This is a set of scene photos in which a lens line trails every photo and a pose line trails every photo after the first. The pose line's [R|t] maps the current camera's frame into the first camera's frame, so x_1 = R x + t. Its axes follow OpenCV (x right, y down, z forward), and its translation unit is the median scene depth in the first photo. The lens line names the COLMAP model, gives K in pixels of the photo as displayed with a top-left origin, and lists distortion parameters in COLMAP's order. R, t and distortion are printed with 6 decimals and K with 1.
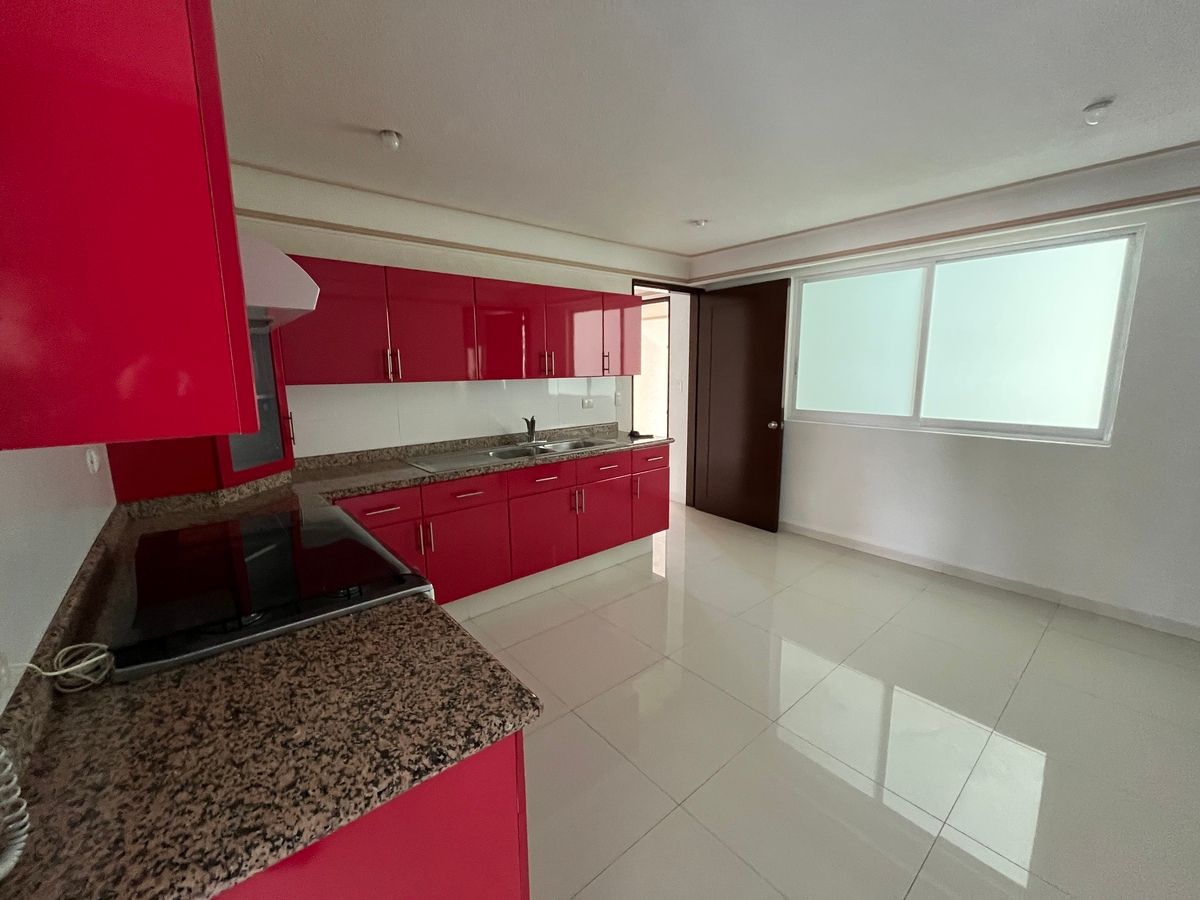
lens RADIAL K [[493.1, 0, 604.3], [0, 493.1, 452.9], [0, 0, 1]] dist [0.037337, 0.000045]
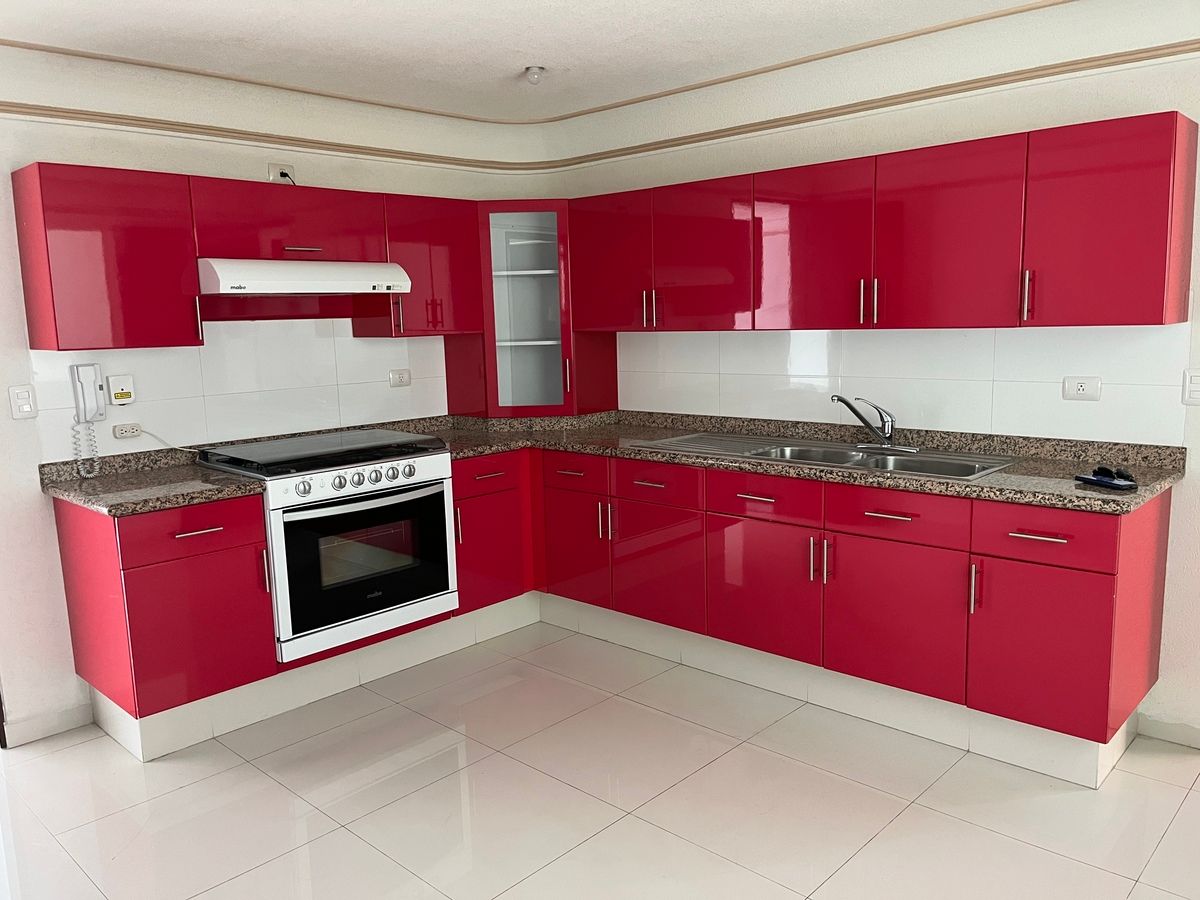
lens RADIAL K [[915.5, 0, 603.1], [0, 915.5, 456.2], [0, 0, 1]] dist [0.069132, -0.027670]
pose [[0.116682, 0.161363, -0.979973, 0.989197], [-0.153368, 0.977805, 0.142745, -0.133356], [0.981256, 0.133640, 0.138840, 0.692613]]
